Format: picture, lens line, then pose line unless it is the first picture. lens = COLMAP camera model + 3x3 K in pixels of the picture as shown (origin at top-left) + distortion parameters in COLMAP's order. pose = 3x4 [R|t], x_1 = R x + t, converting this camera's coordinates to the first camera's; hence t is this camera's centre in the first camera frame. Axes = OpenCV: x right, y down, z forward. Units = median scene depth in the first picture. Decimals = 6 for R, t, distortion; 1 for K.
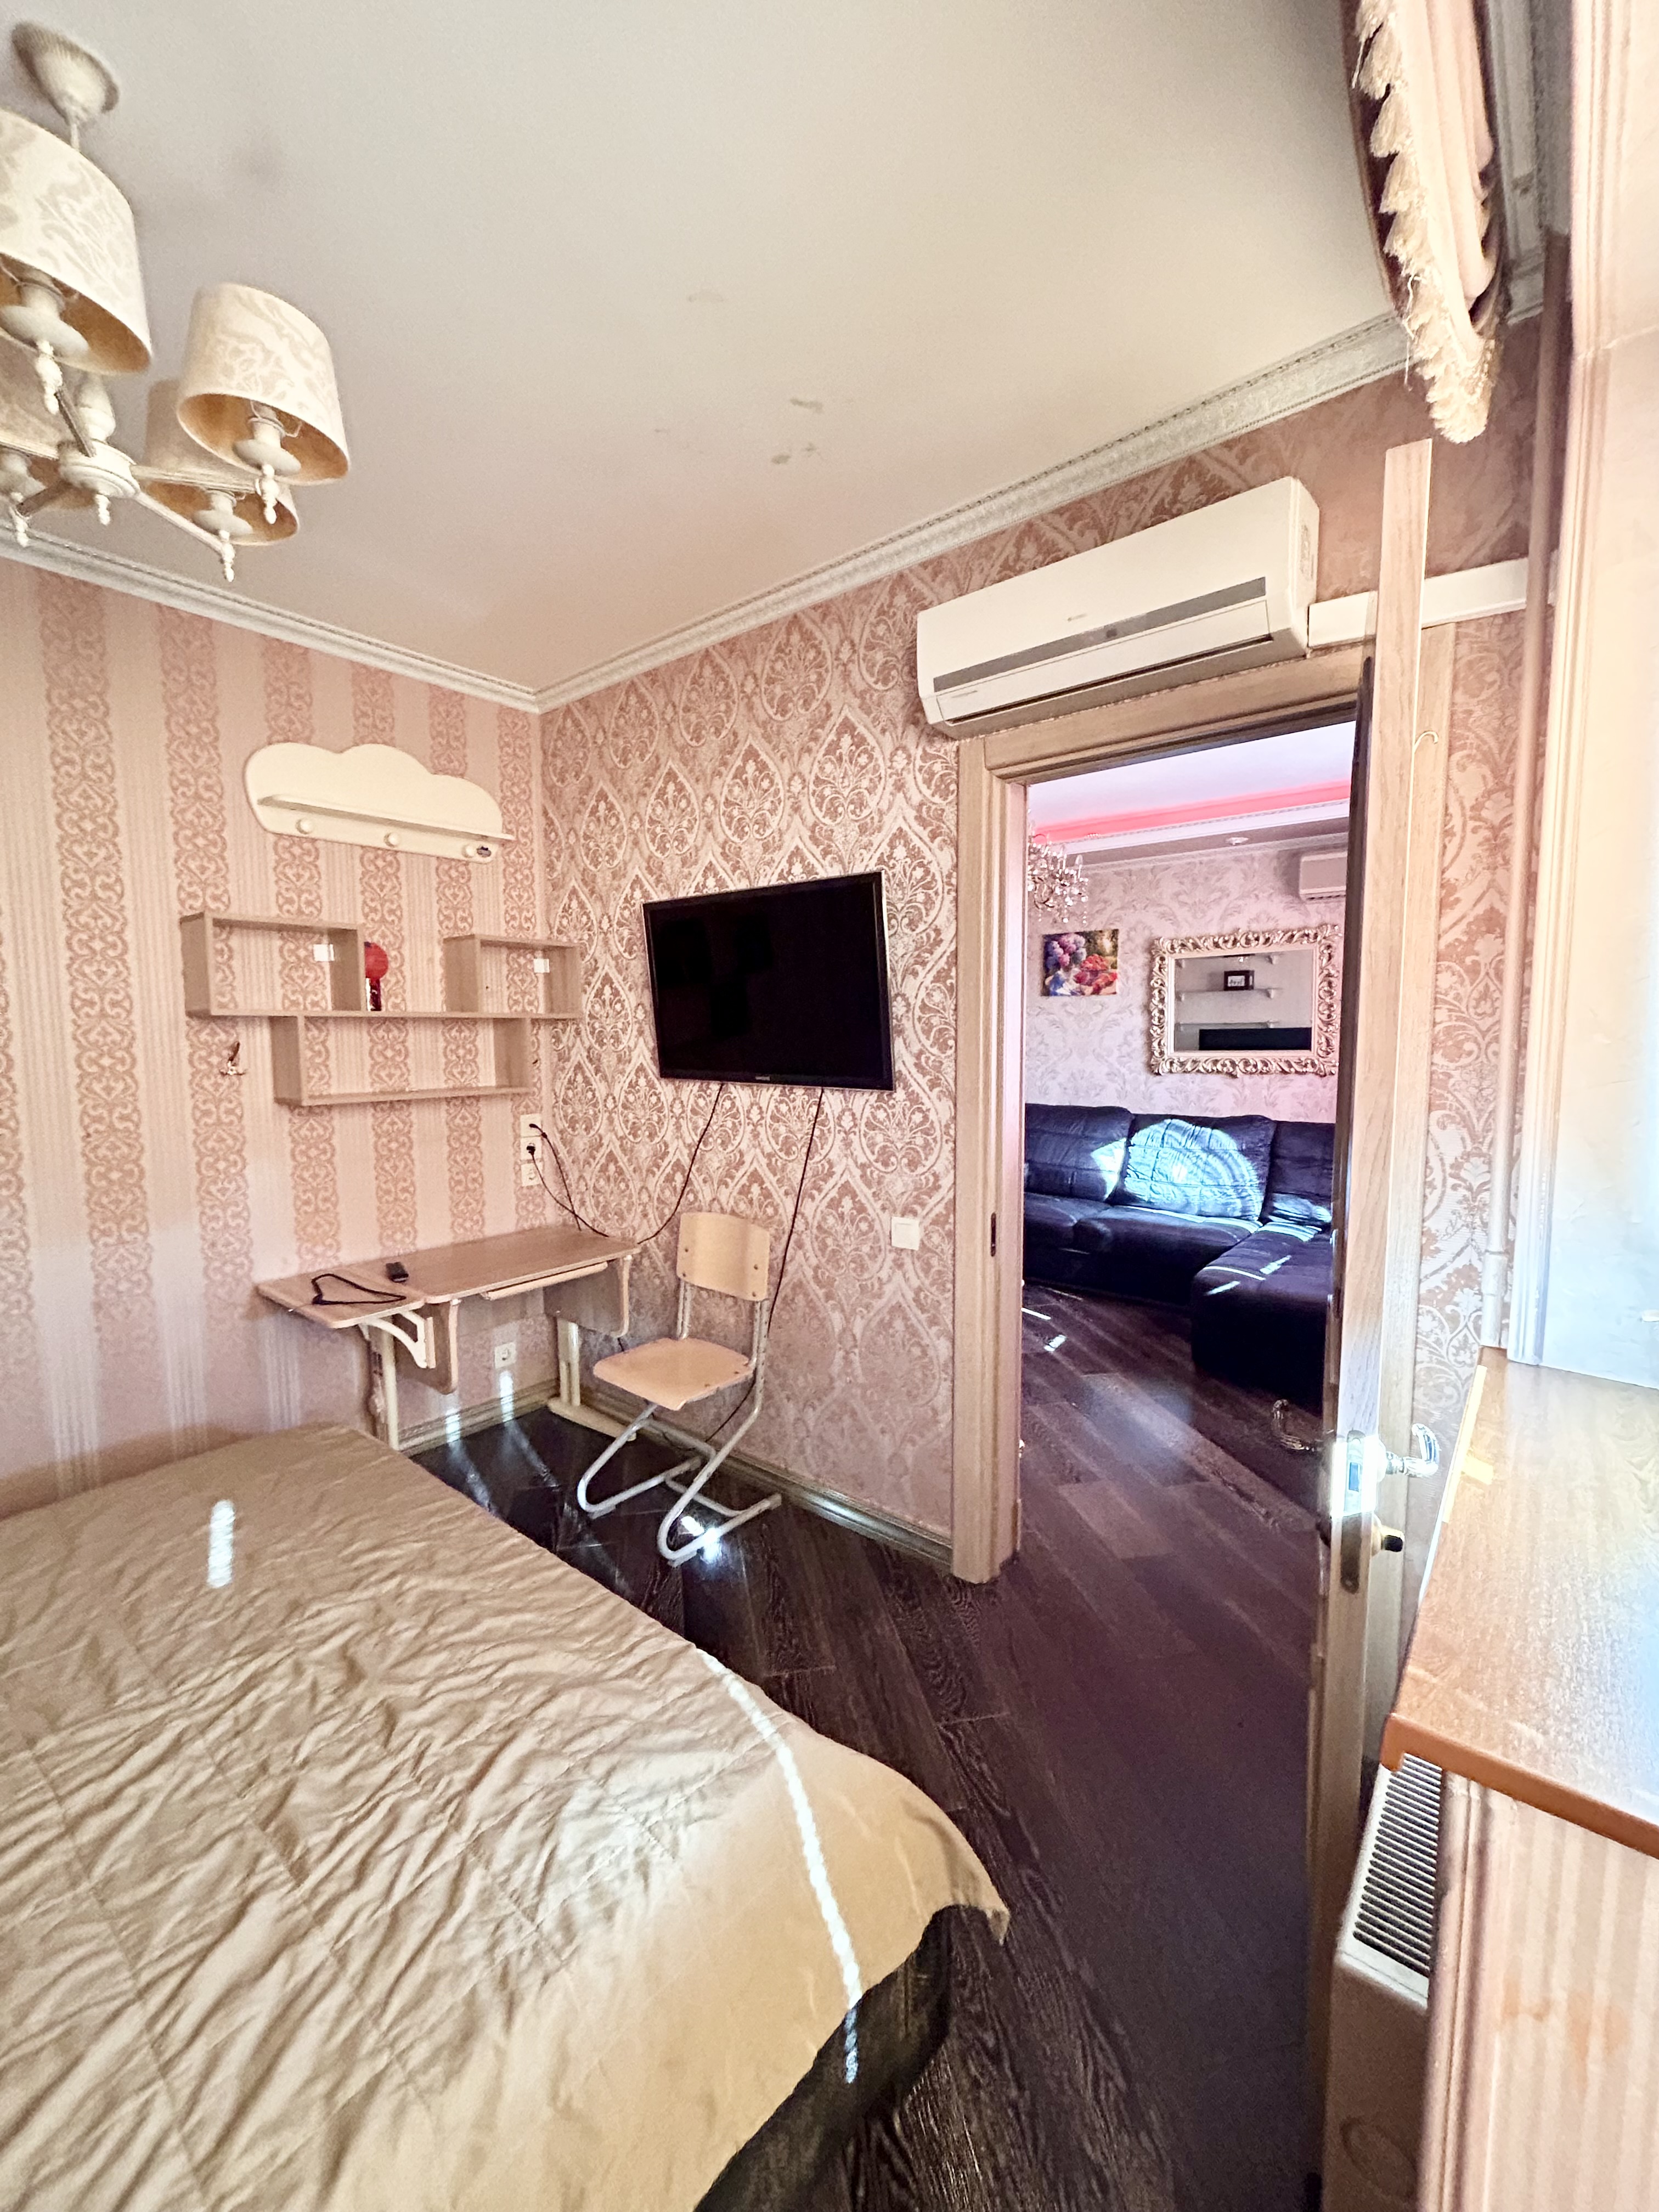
lens RADIAL K [[899.4, 0, 833.0], [0, 899.4, 1110.6], [0, 0, 1]] dist [0.000723, 0.000848]
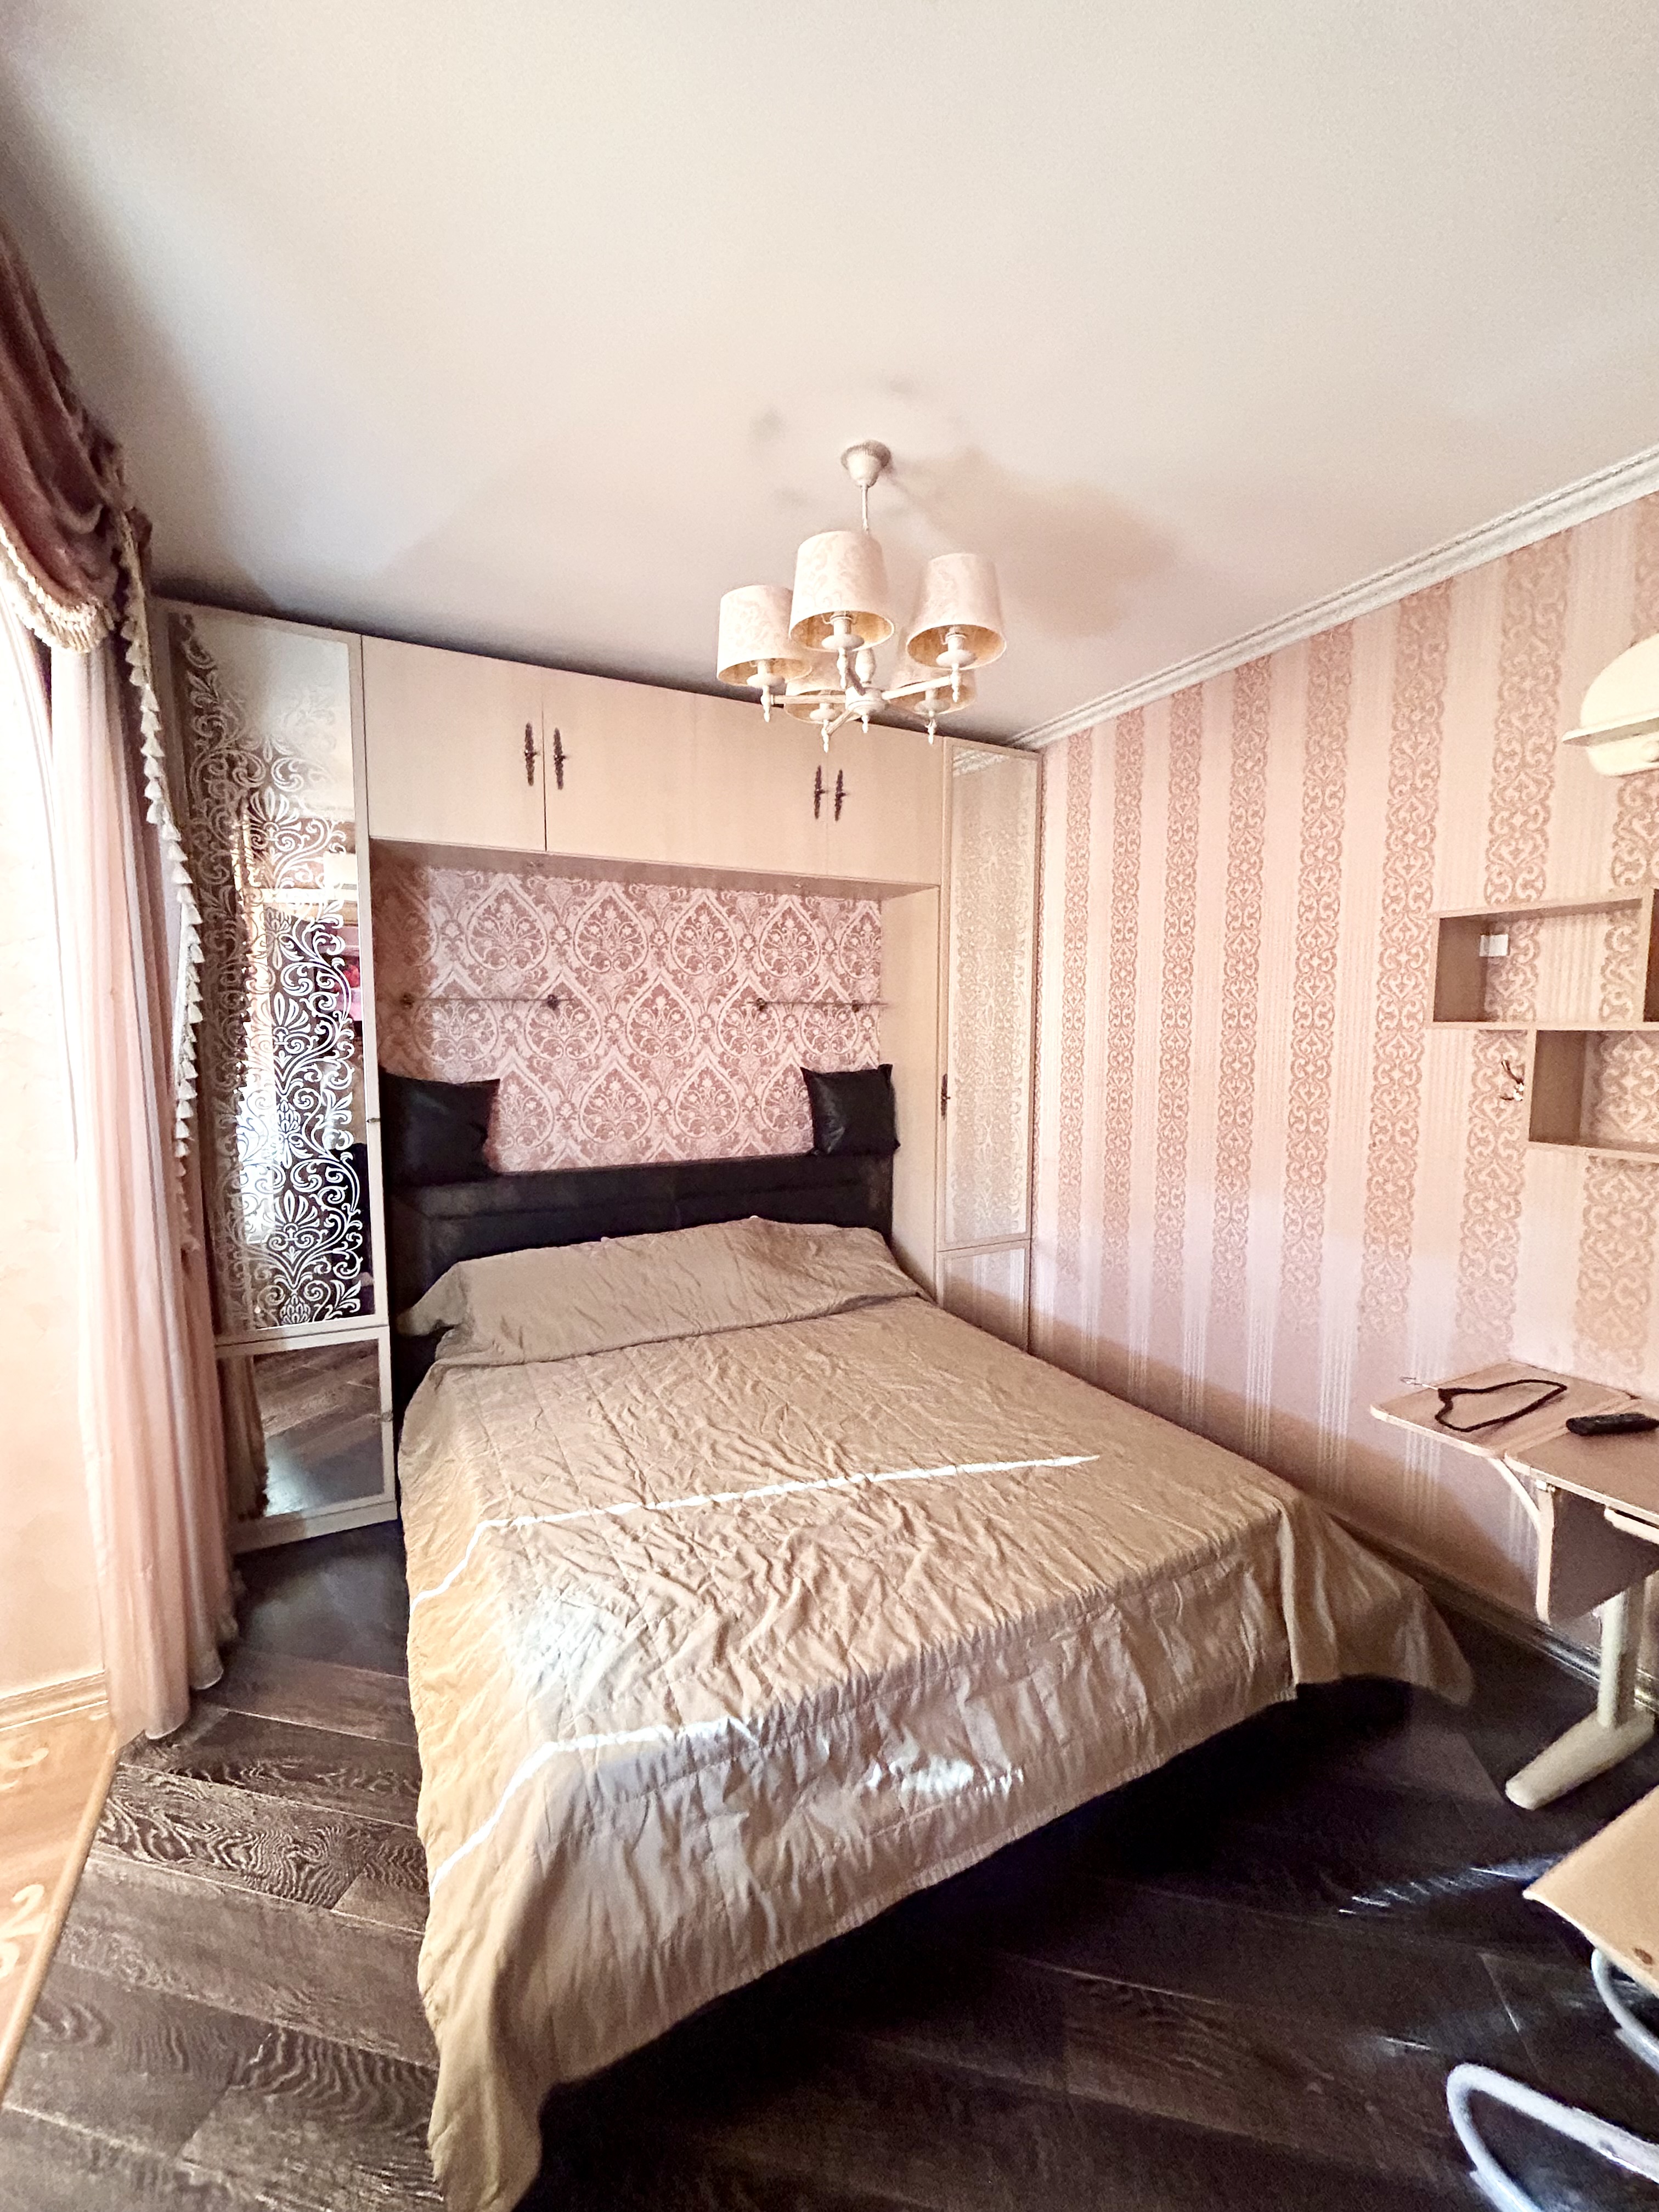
lens RADIAL K [[907.0, 0, 836.4], [0, 907.0, 1113.5], [0, 0, 1]] dist [0.004462, 0.000891]
pose [[-0.397479, 0.101486, -0.911982, 0.303116], [-0.074807, 0.986973, 0.142436, -0.090405], [0.914557, 0.124838, -0.384709, 0.684352]]
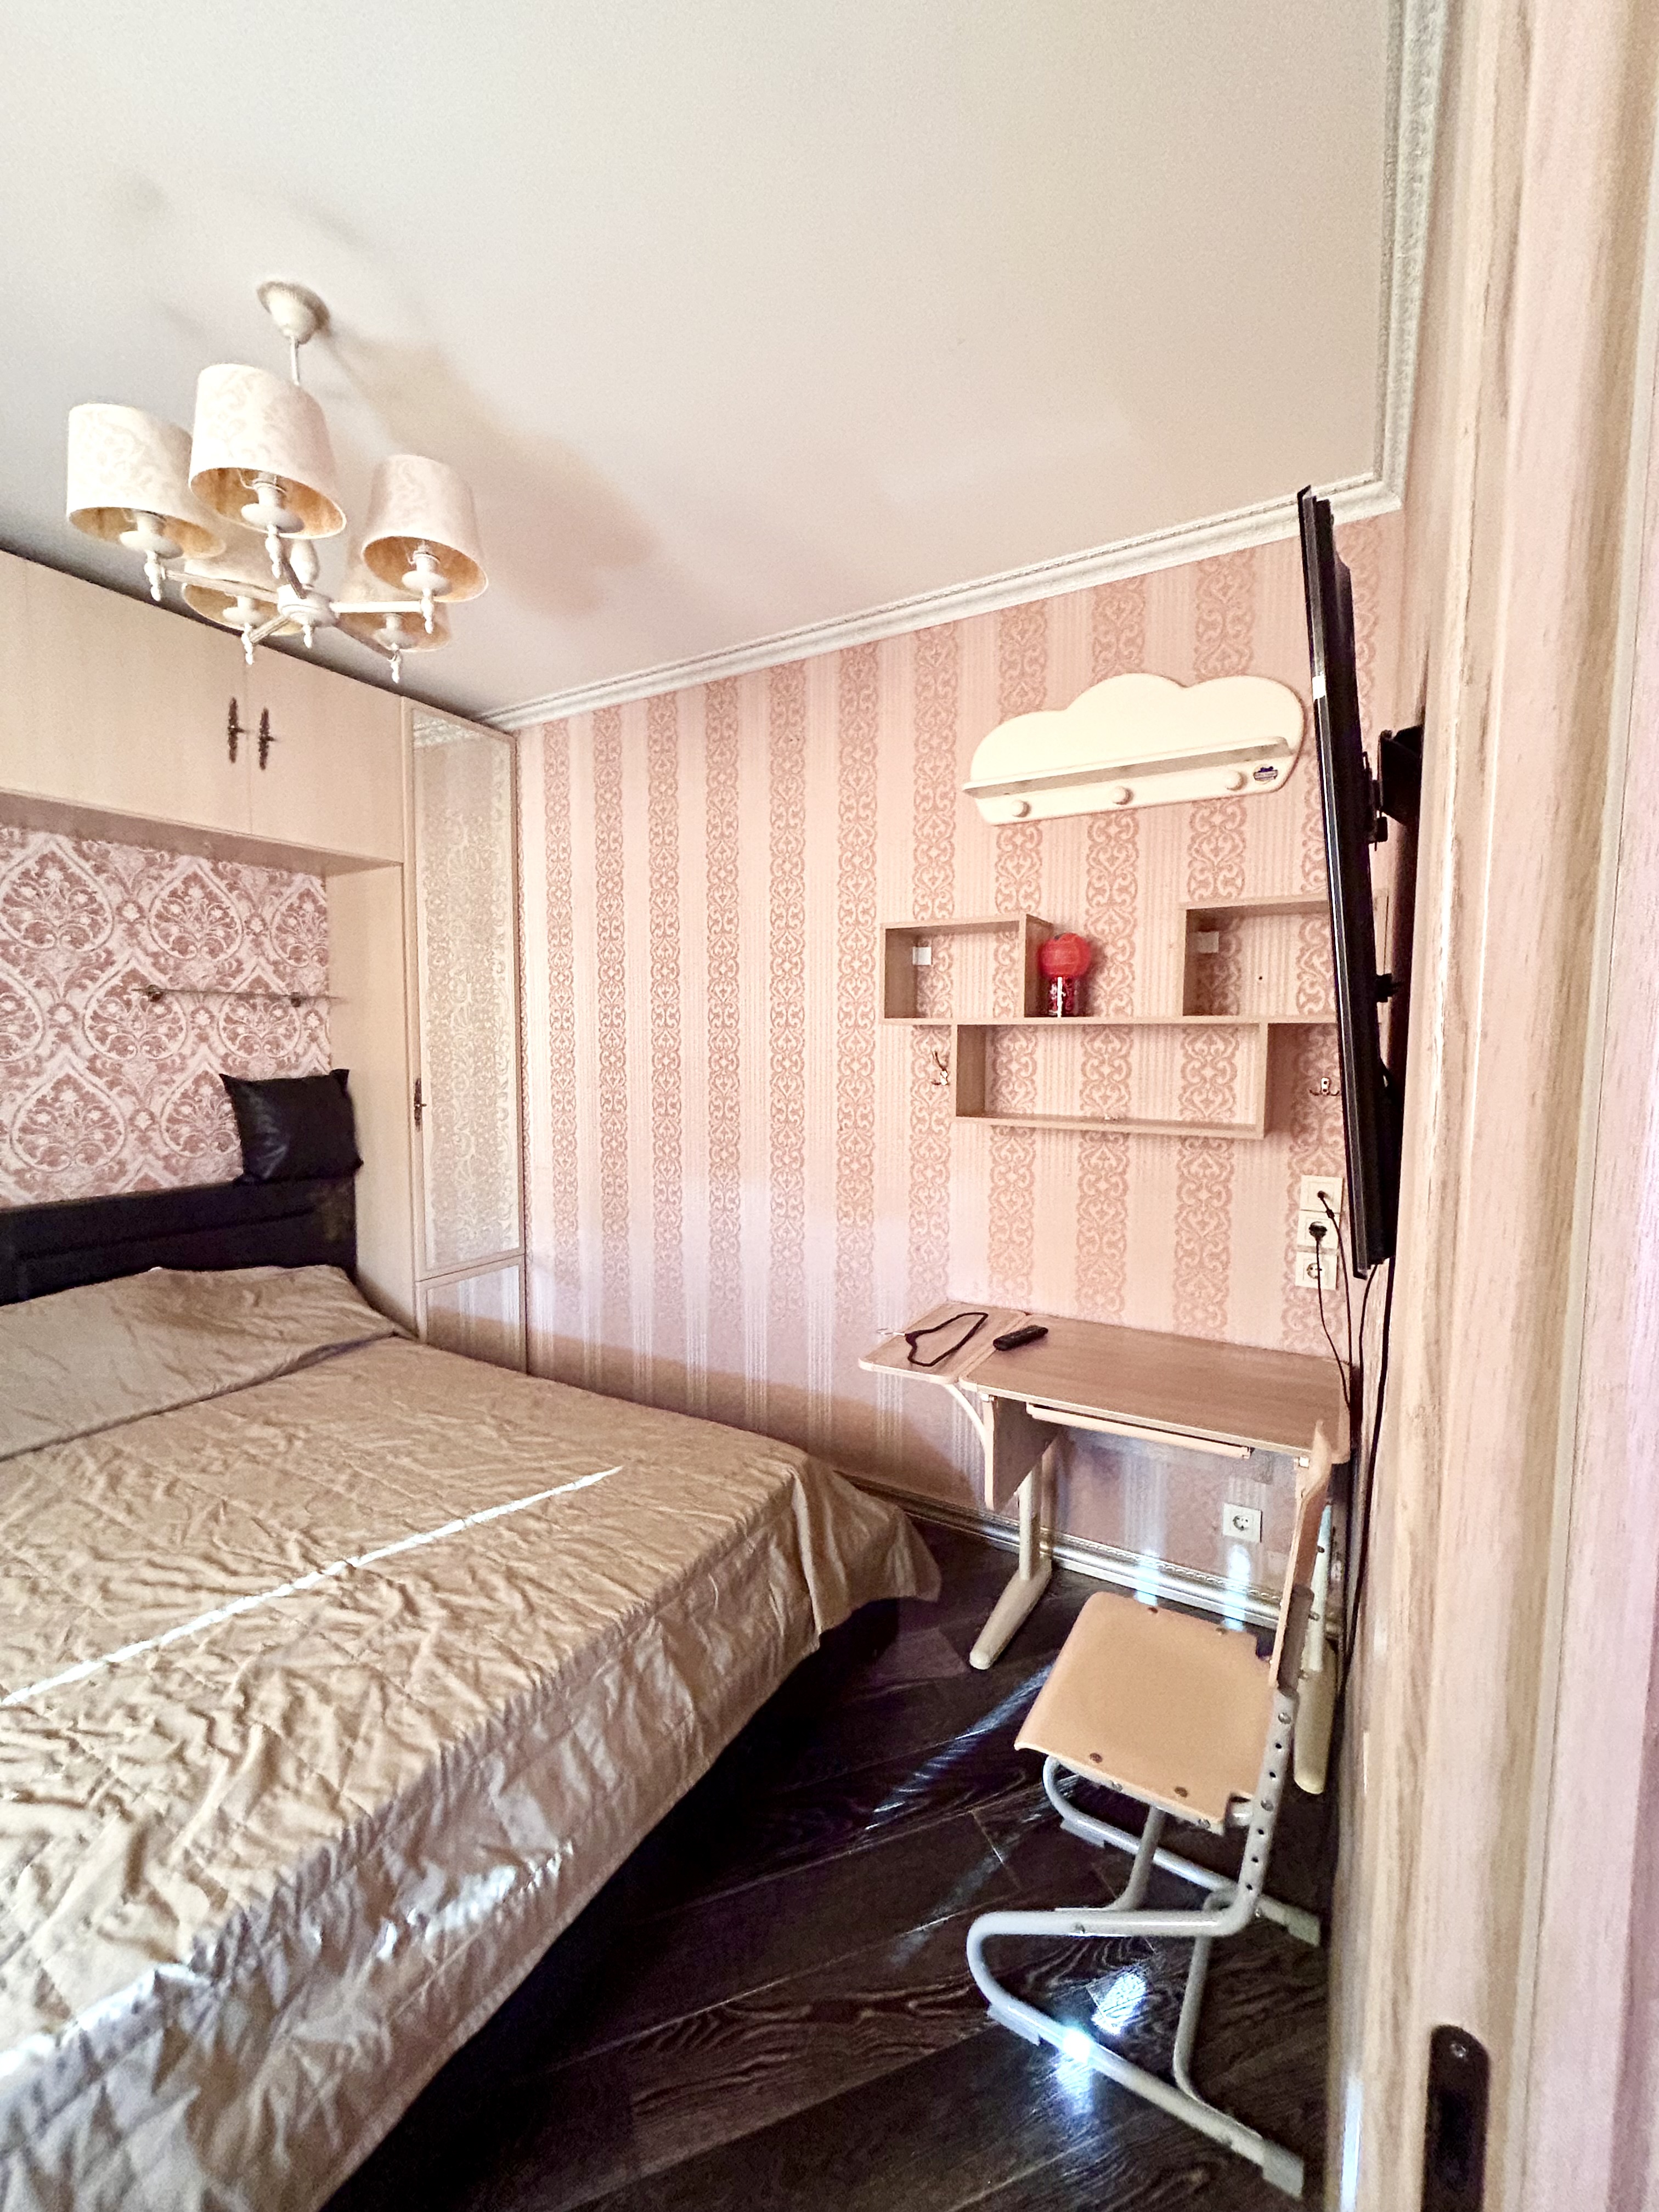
lens RADIAL K [[899.4, 0, 833.0], [0, 899.4, 1110.6], [0, 0, 1]] dist [0.000723, 0.000848]
pose [[0.157767, 0.087333, -0.983607, 0.260956], [-0.091040, 0.993126, 0.073575, -0.066351], [0.983271, 0.077940, 0.164634, 0.654422]]
